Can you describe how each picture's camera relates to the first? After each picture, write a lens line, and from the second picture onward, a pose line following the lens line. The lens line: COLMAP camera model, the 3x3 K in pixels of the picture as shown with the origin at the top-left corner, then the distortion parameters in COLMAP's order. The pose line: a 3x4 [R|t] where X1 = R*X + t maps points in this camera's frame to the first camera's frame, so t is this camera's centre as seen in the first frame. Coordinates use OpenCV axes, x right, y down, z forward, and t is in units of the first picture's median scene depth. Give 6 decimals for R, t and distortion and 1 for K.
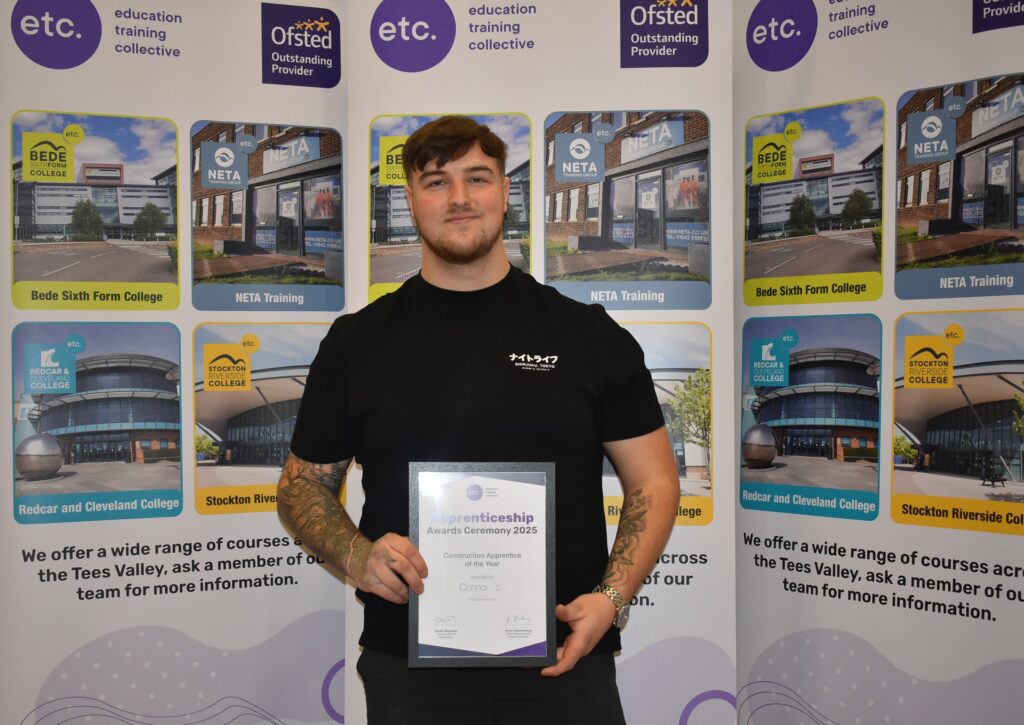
lens RADIAL K [[1299.5, 0, 518.1], [0, 1299.5, 379.6], [0, 0, 1]] dist [-0.045256, 0.000000]
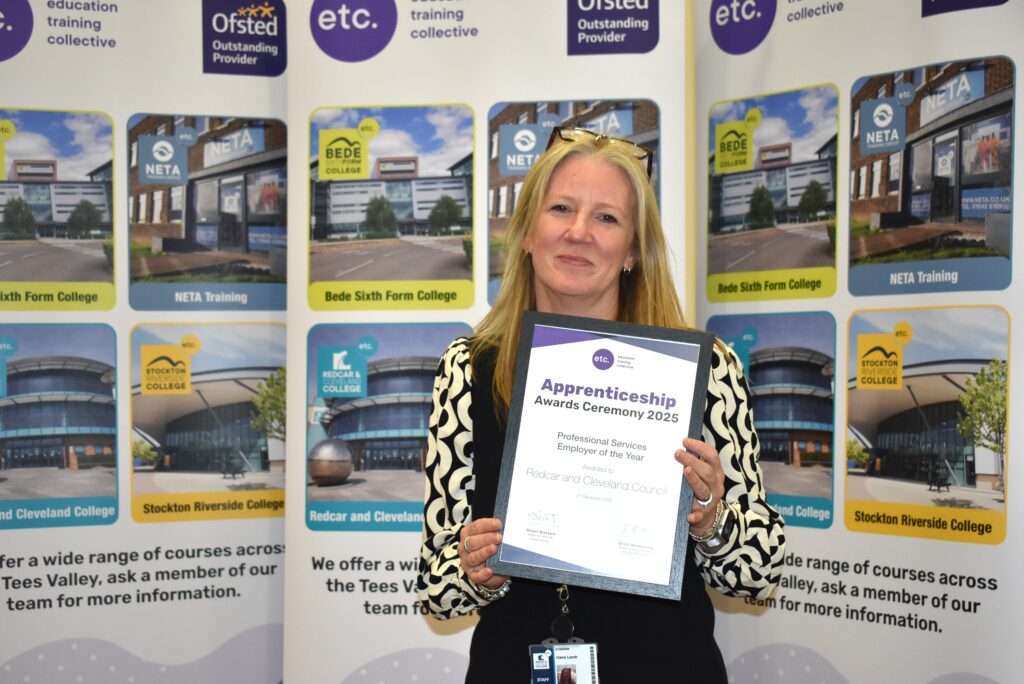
lens RADIAL K [[1515.1, 0, 496.5], [0, 1515.1, 363.5], [0, 0, 1]] dist [-0.004454, 0.000000]
pose [[0.998751, -0.003343, -0.049851, 0.081618], [0.002701, 0.999913, -0.012940, 0.001354], [0.049889, 0.012790, 0.998673, -0.116835]]
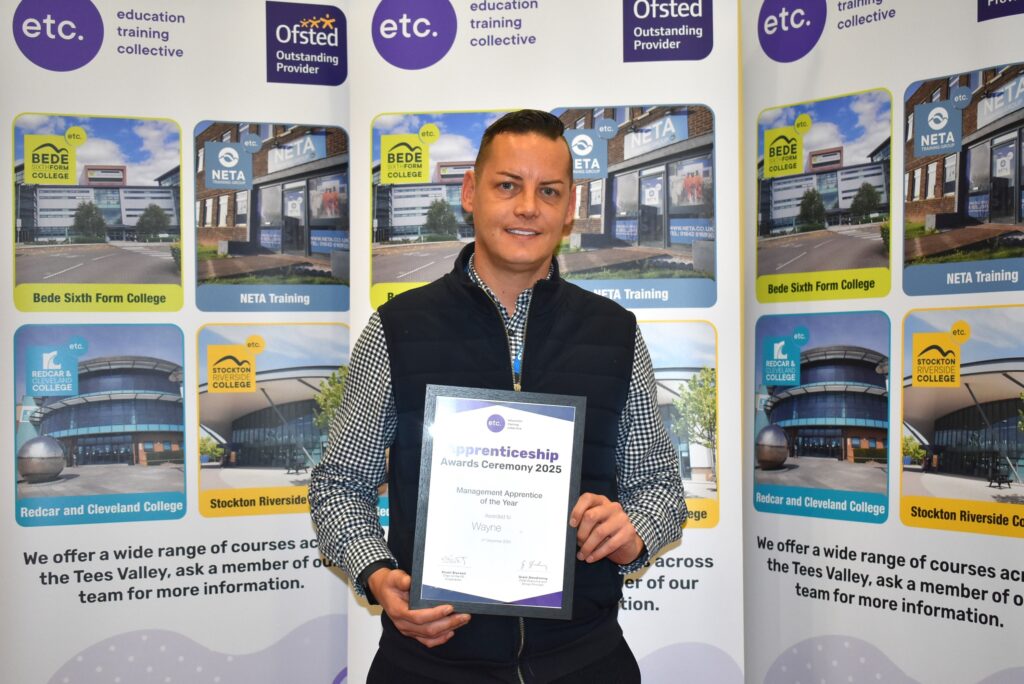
lens RADIAL K [[1361.4, 0, 516.6], [0, 1361.4, 359.7], [0, 0, 1]] dist [-0.028624, 0.000000]
pose [[0.998823, -0.005240, -0.048224, 0.046564], [0.004570, 0.999892, -0.013992, -0.000781], [0.048292, 0.013755, 0.998739, -0.030424]]
